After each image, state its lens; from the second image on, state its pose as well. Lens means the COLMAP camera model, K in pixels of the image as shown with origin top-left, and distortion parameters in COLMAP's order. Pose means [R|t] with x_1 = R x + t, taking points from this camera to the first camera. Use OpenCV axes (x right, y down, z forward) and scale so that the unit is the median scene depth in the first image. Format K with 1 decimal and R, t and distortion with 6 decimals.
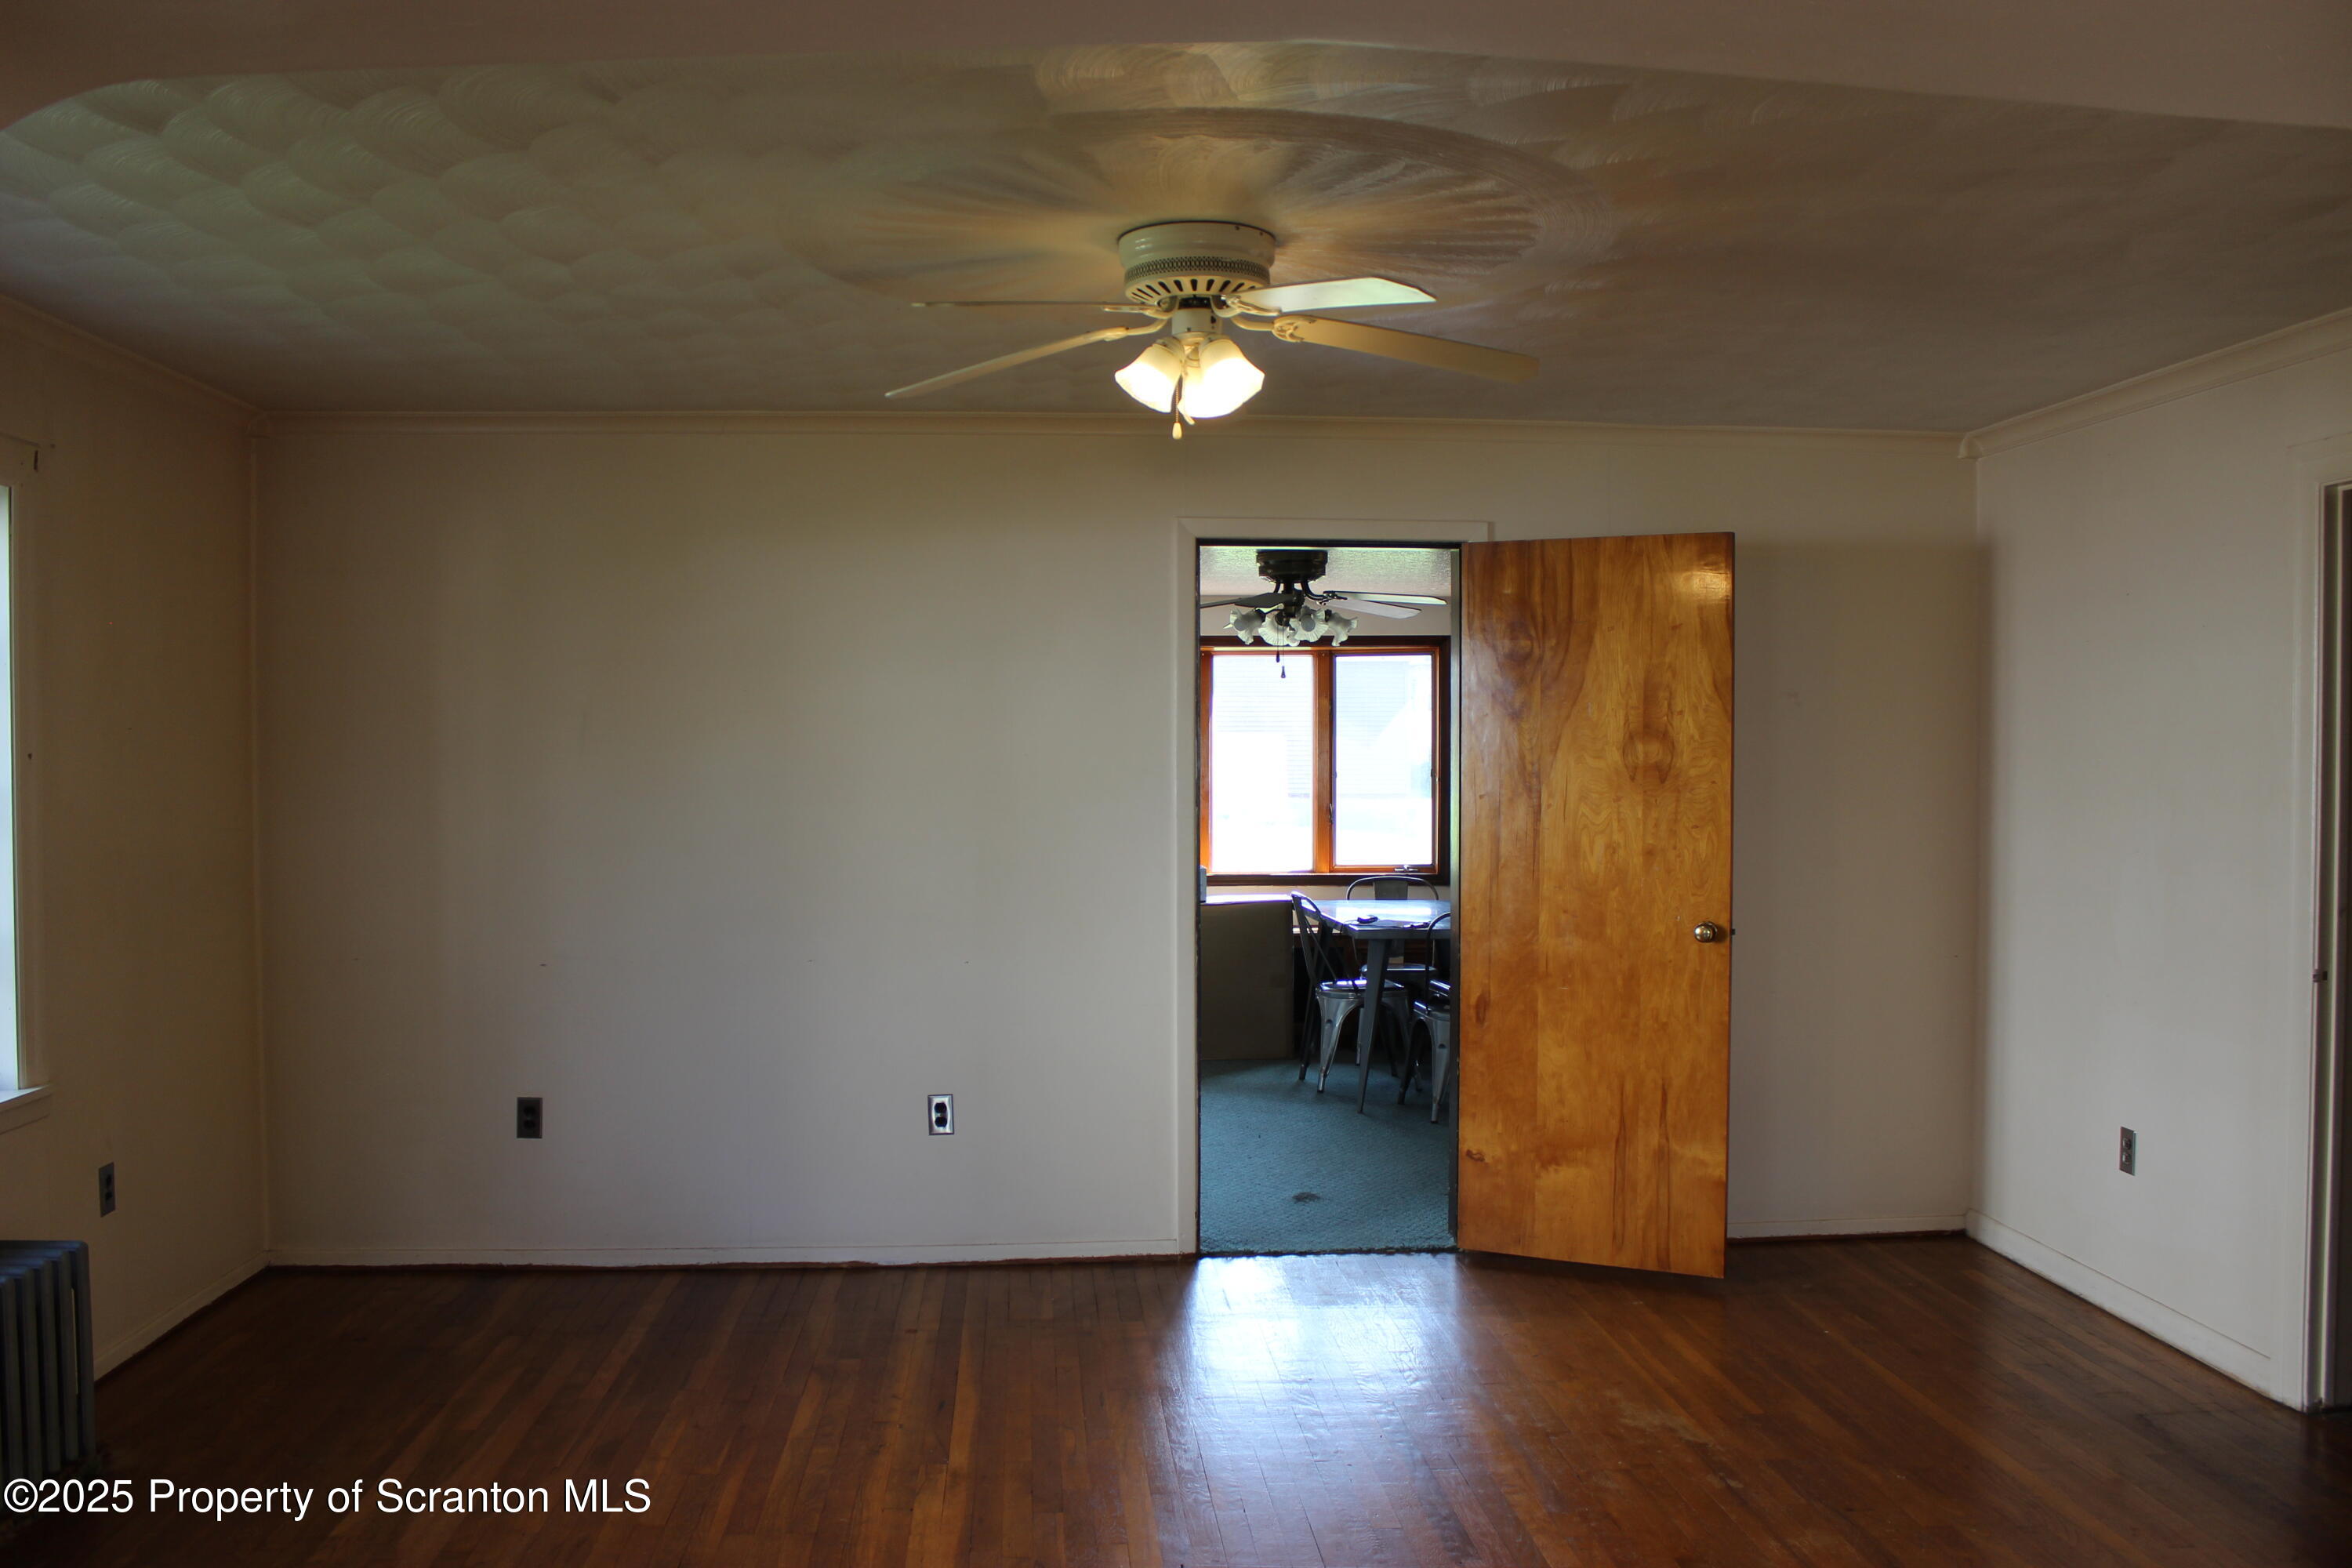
lens RADIAL K [[1972.2, 0, 1176.0], [0, 1972.2, 784.0], [0, 0, 1]] dist [-0.156109, 0.122022]
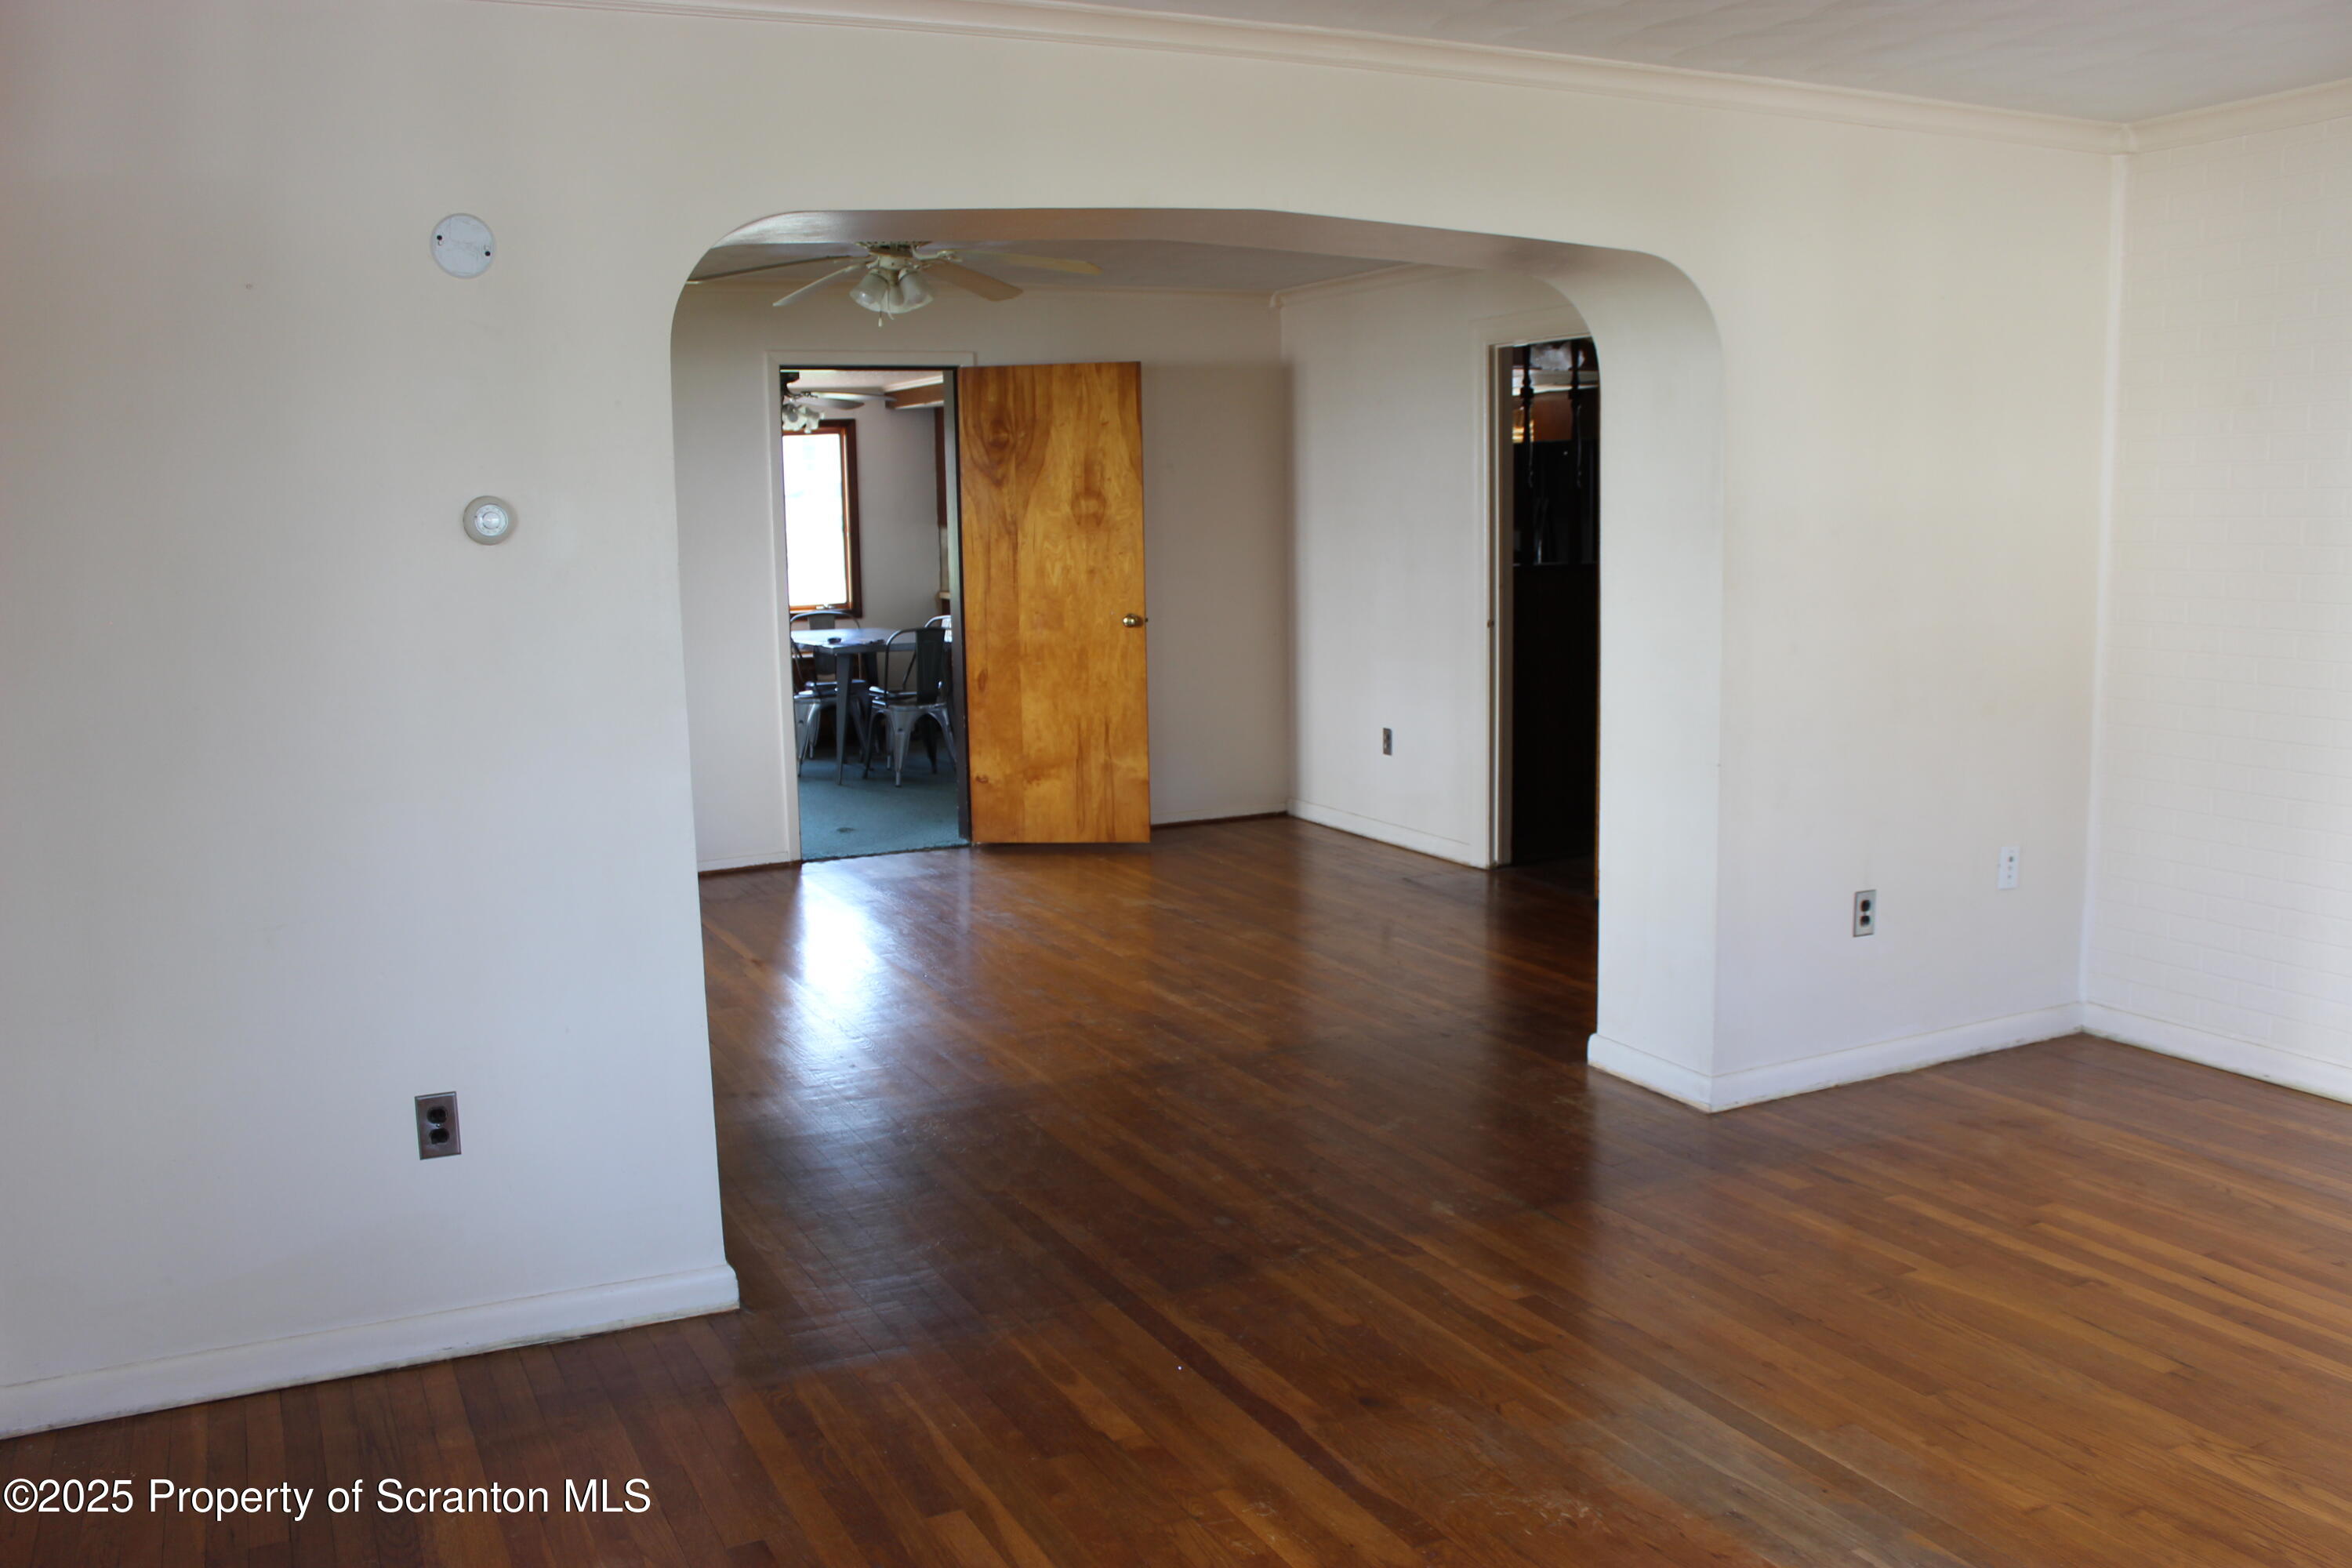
lens RADIAL K [[1972.2, 0, 1176.0], [0, 1972.2, 784.0], [0, 0, 1]] dist [-0.156109, 0.122022]
pose [[0.926072, -0.073660, 0.370087, -0.277709], [0.027960, 0.991461, 0.127370, 0.005488], [-0.376309, -0.107606, 0.920224, -0.461904]]
